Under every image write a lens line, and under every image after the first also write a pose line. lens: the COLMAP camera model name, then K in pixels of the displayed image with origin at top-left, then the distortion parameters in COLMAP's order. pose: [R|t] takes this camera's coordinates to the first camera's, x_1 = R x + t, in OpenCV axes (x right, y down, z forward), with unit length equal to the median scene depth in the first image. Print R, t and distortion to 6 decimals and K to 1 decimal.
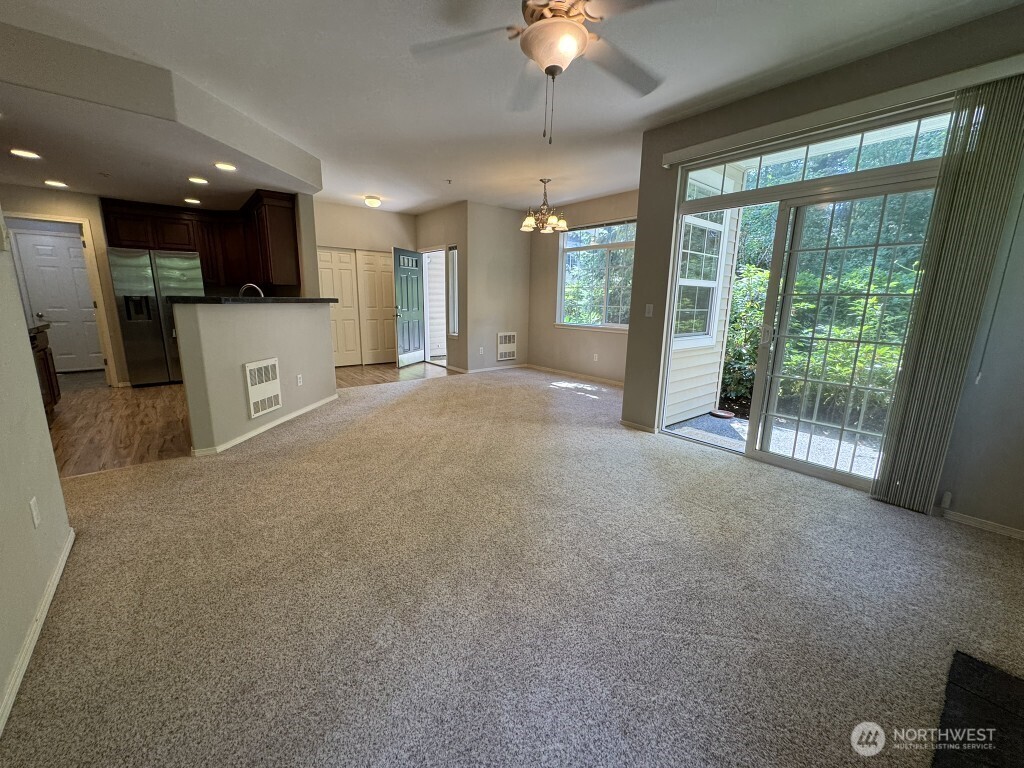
lens RADIAL K [[420.3, 0, 510.7], [0, 420.3, 387.3], [0, 0, 1]] dist [-0.000130, -0.000334]
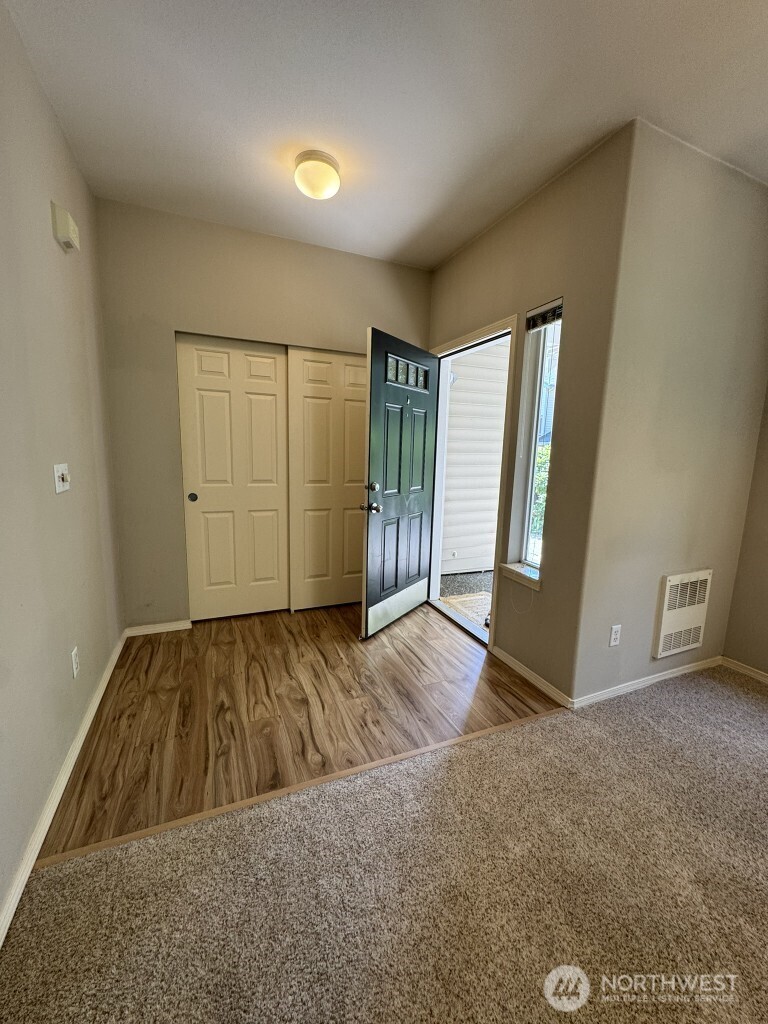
lens RADIAL K [[420.3, 0, 383.8], [0, 420.3, 509.3], [0, 0, 1]] dist [-0.000130, -0.000334]
pose [[0.962436, 0.048680, -0.267110, -0.152636], [-0.068012, 0.995655, -0.063603, -0.143420], [0.262853, 0.079381, 0.961565, 0.621945]]
